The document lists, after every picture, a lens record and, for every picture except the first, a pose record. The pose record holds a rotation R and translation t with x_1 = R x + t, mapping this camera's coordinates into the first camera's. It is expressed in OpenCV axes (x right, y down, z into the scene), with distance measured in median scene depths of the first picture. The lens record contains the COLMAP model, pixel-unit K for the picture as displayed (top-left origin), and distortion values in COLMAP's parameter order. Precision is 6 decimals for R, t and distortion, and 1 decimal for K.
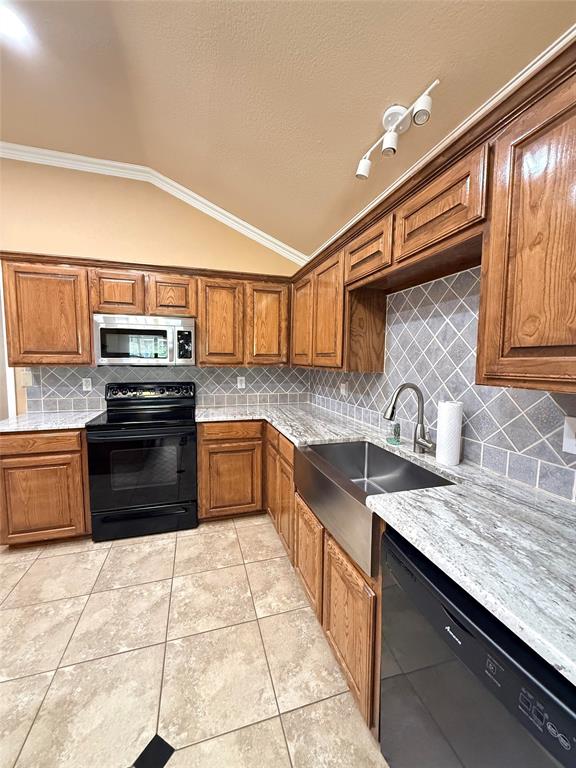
lens RADIAL K [[303.4, 0, 286.0], [0, 303.4, 382.2], [0, 0, 1]] dist [-0.001796, 0.000398]
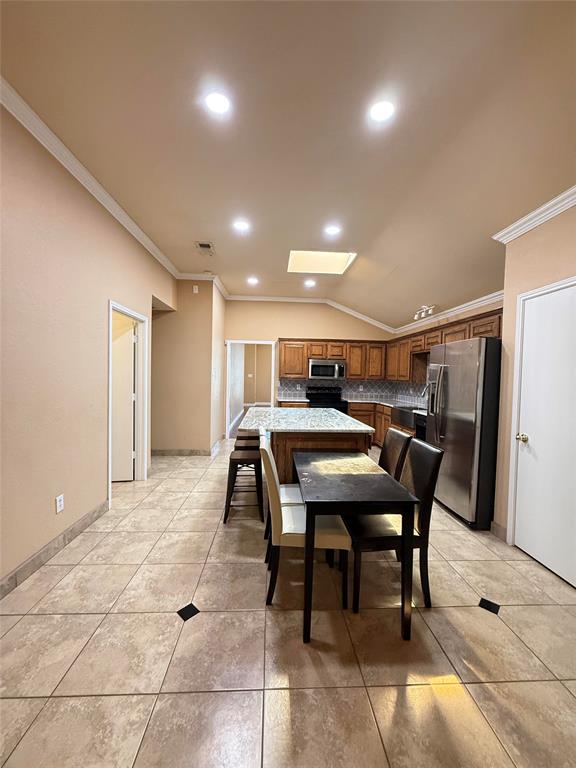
lens RADIAL K [[303.4, 0, 286.0], [0, 303.4, 382.2], [0, 0, 1]] dist [-0.001796, 0.000398]
pose [[0.970209, 0.017603, -0.241629, -0.178156], [-0.030919, 0.998198, -0.051426, 0.104252], [0.240288, 0.057365, 0.969005, -1.464028]]
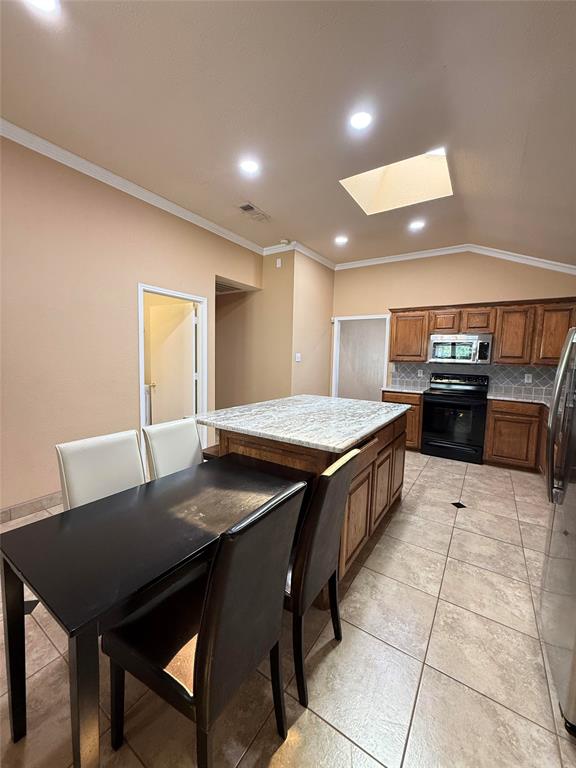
lens RADIAL K [[303.4, 0, 286.0], [0, 303.4, 382.2], [0, 0, 1]] dist [-0.001796, 0.000398]
pose [[0.635067, 0.074379, -0.768868, 0.246537], [-0.075475, 0.996566, 0.034065, 0.064855], [0.768761, 0.036397, 0.638500, -0.821972]]
